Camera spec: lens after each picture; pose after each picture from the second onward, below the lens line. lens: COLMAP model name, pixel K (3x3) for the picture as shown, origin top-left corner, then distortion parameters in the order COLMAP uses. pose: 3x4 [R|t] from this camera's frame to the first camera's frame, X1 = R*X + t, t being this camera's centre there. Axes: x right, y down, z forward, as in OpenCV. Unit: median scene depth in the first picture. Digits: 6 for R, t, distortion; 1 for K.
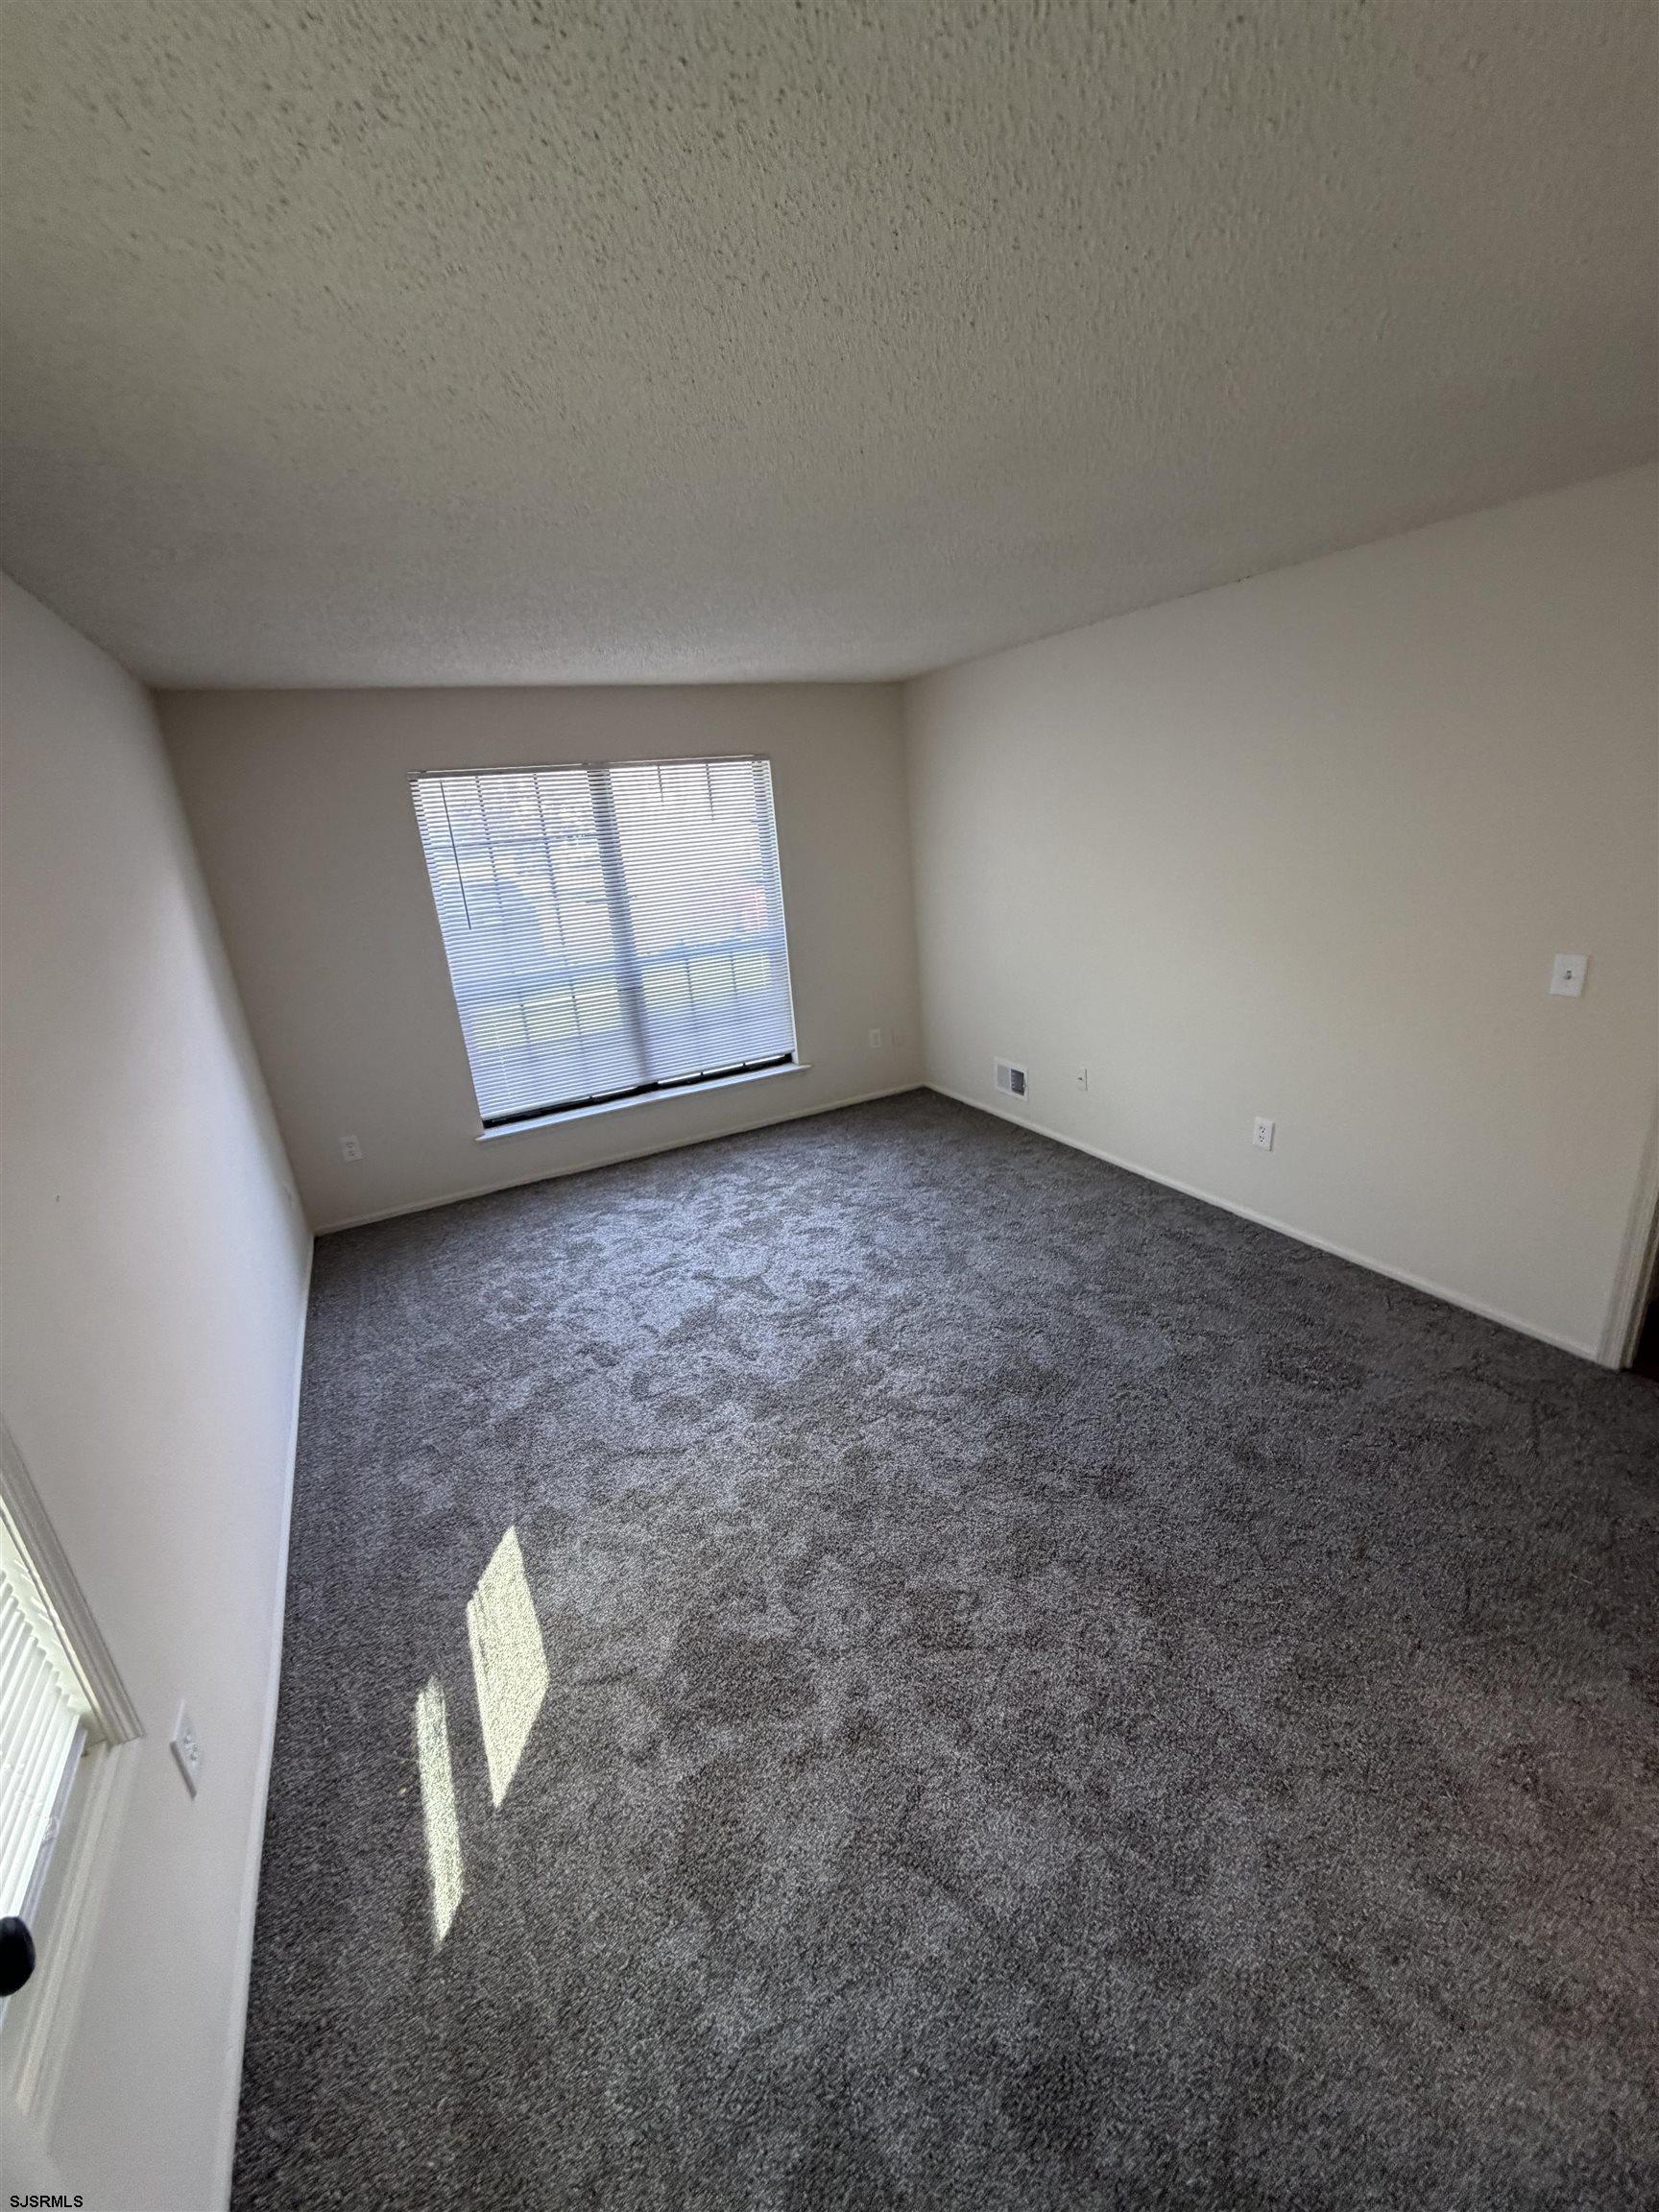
lens RADIAL K [[881.7, 0, 829.5], [0, 881.7, 1106.0], [0, 0, 1]] dist [-0.000282, 0.000175]
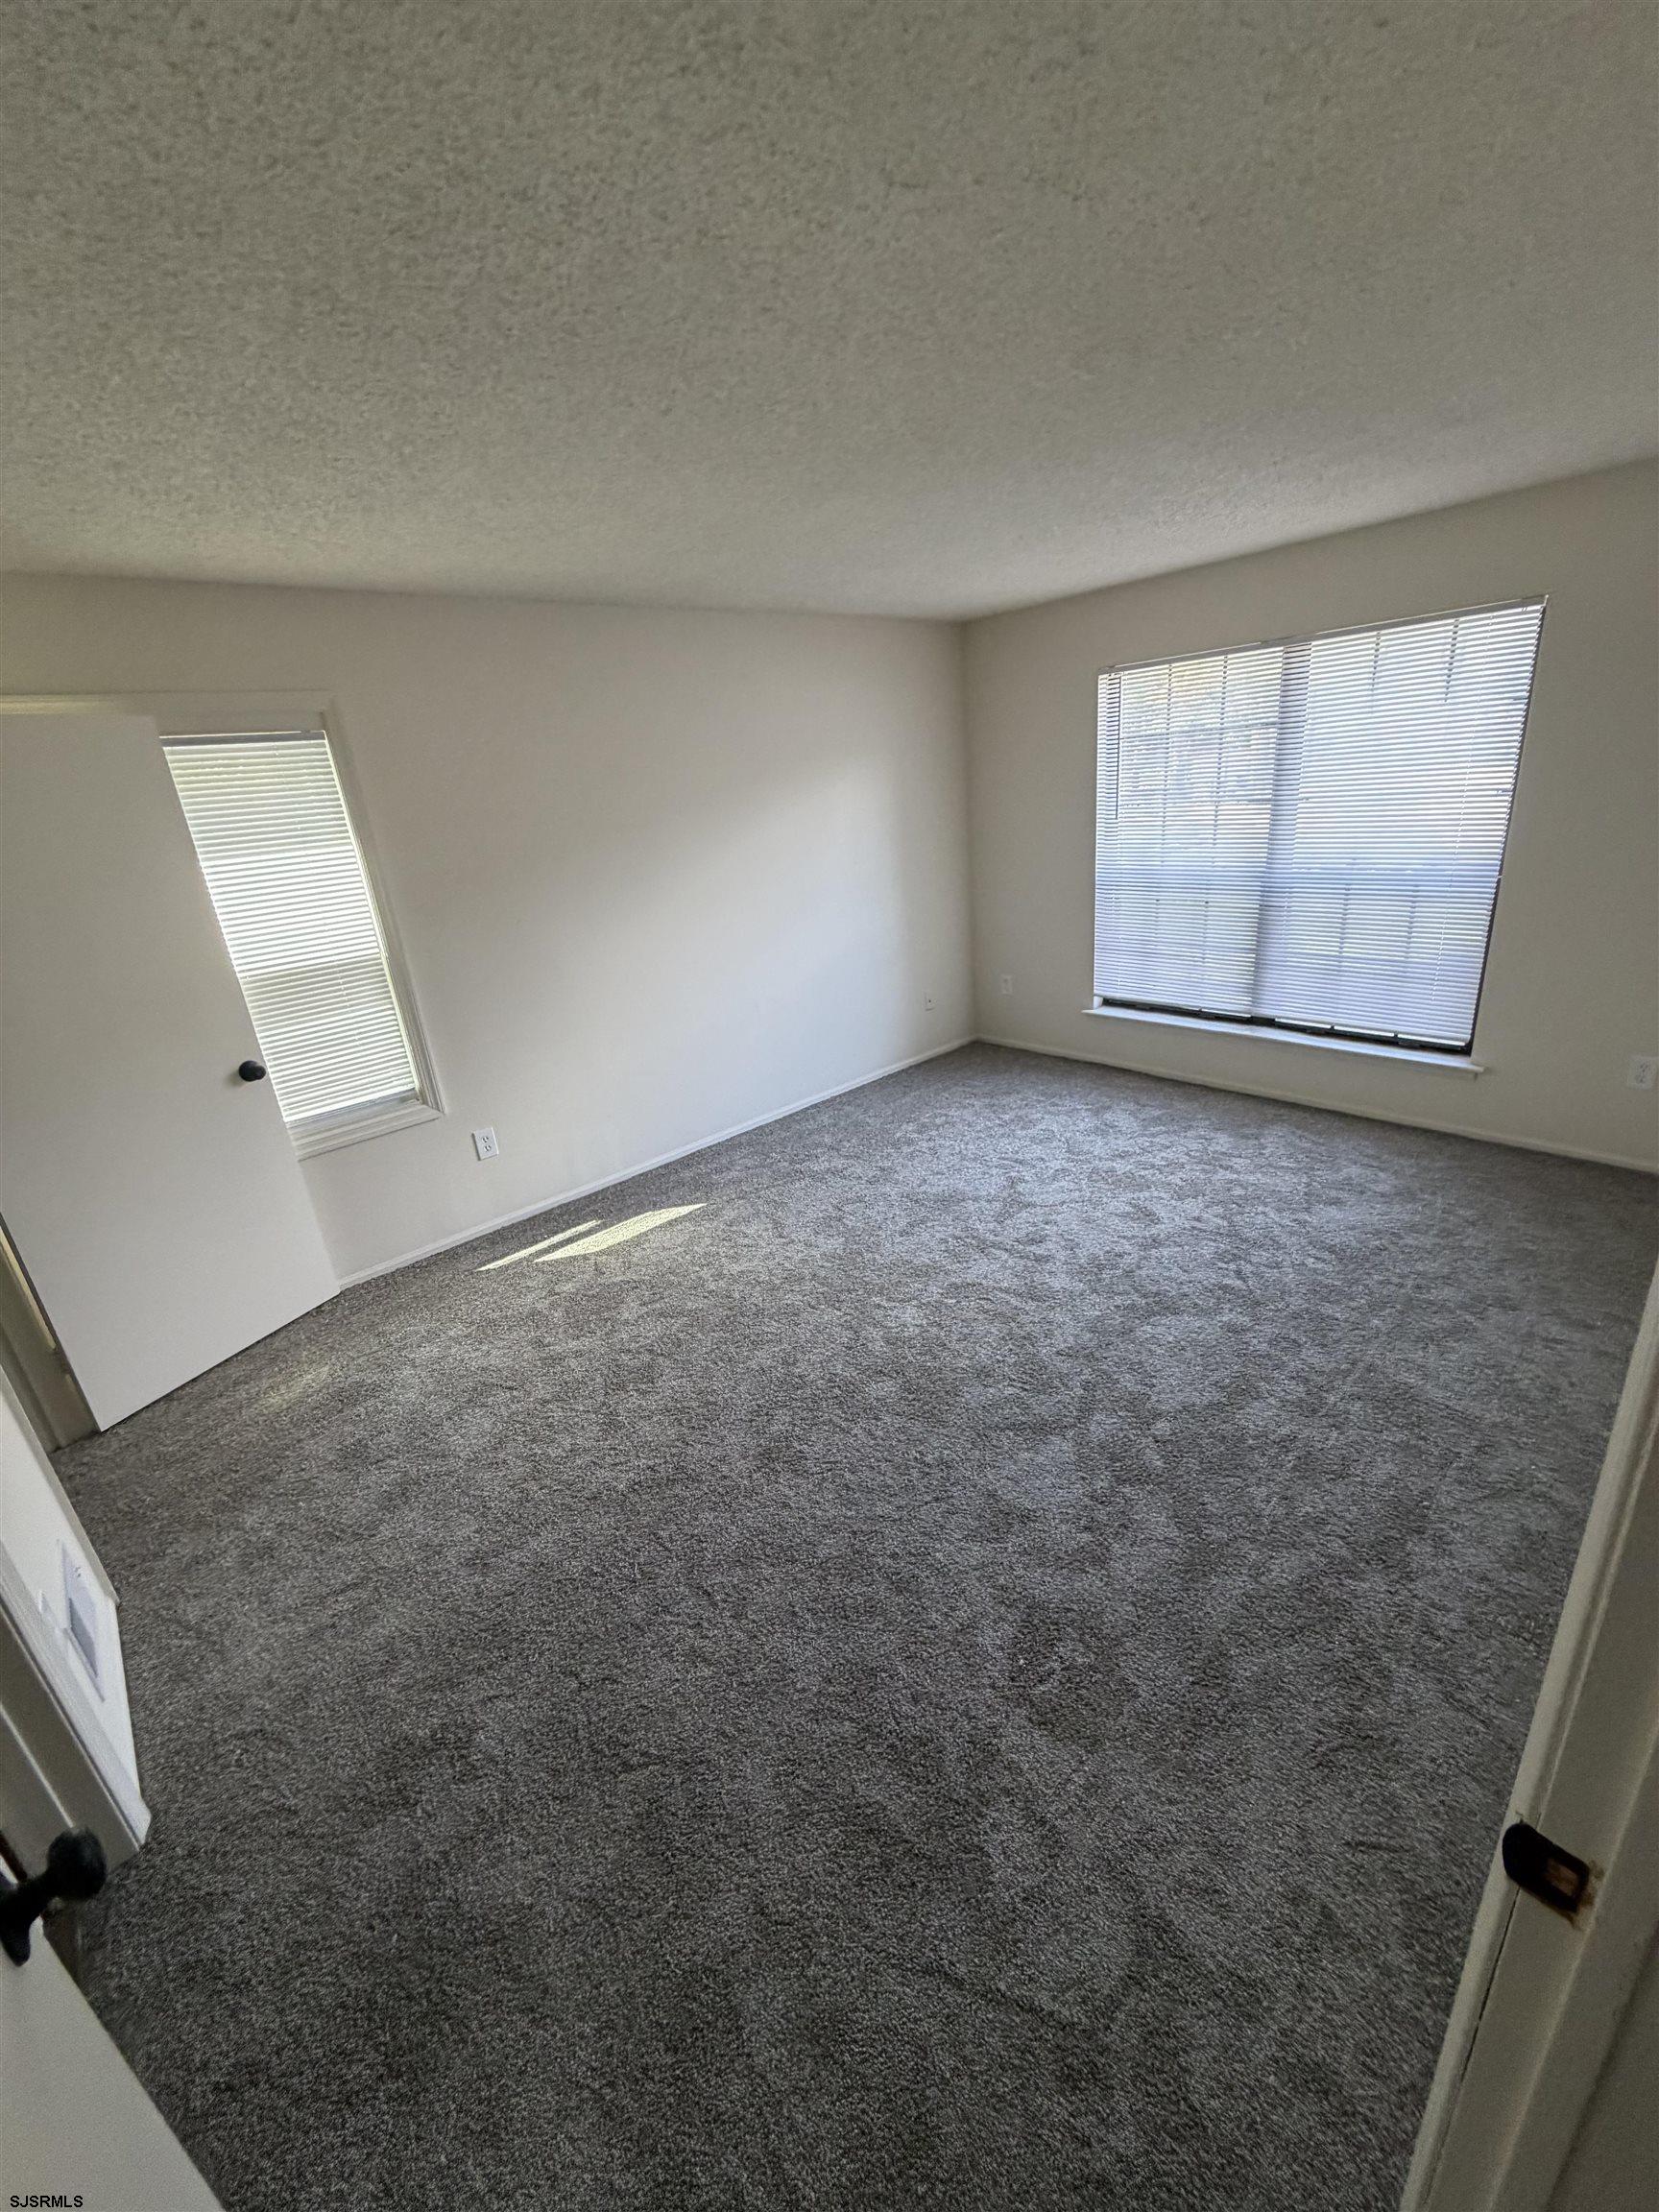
lens RADIAL K [[881.7, 0, 829.5], [0, 881.7, 1106.0], [0, 0, 1]] dist [-0.000282, 0.000175]
pose [[0.247275, 0.393925, -0.885256, 0.647843], [-0.241993, 0.909783, 0.337244, -0.175785], [0.938240, 0.130833, 0.320293, 0.413277]]
